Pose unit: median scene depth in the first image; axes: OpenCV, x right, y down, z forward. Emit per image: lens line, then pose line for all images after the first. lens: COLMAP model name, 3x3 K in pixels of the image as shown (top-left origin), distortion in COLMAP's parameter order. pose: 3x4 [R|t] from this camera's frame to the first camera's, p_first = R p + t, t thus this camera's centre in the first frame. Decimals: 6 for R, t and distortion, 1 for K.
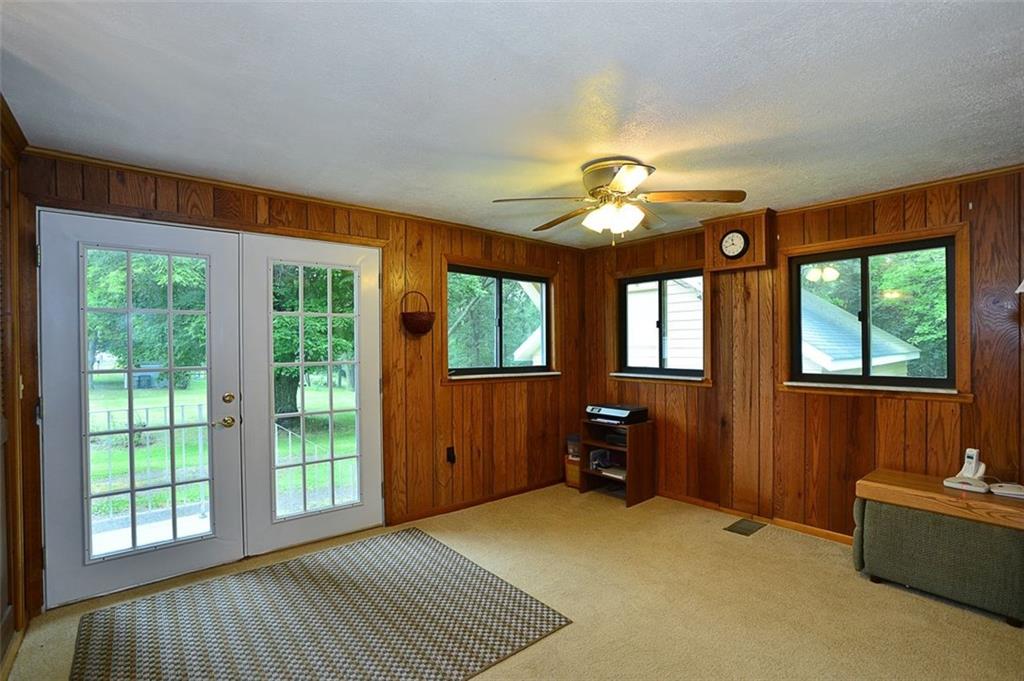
lens RADIAL K [[473.6, 0, 512.4], [0, 473.6, 346.9], [0, 0, 1]] dist [-0.072494, 0.031487]
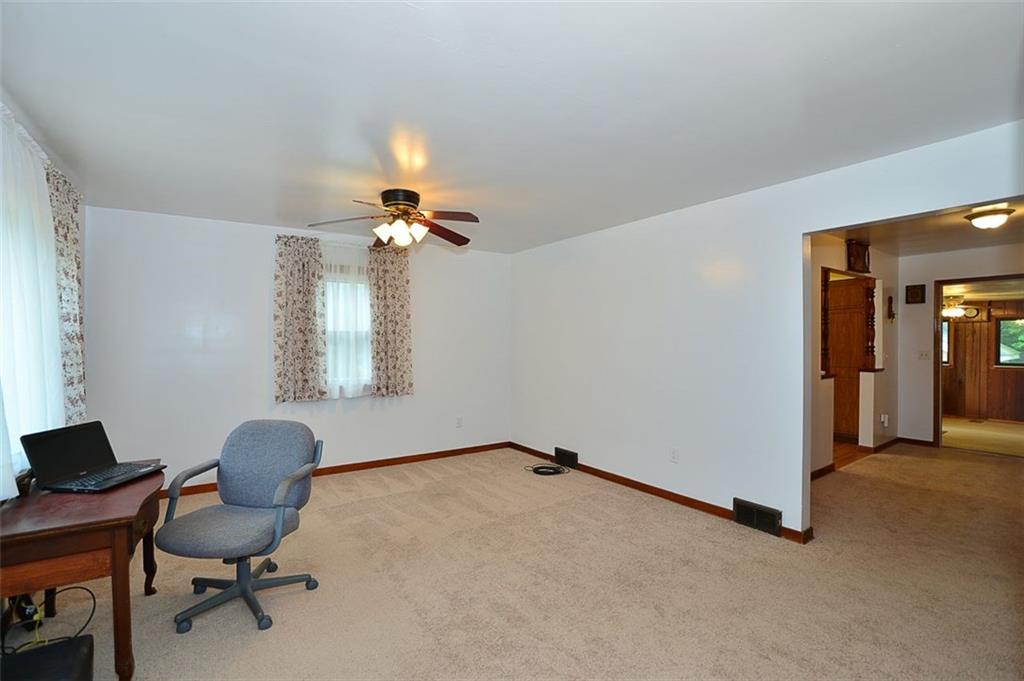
lens RADIAL K [[473.6, 0, 512.4], [0, 473.6, 346.9], [0, 0, 1]] dist [-0.072494, 0.031487]
pose [[0.997356, 0.004728, -0.072523, -1.860451], [-0.004428, 0.999981, 0.004294, -0.028251], [0.072542, -0.003961, 0.997358, -1.682331]]
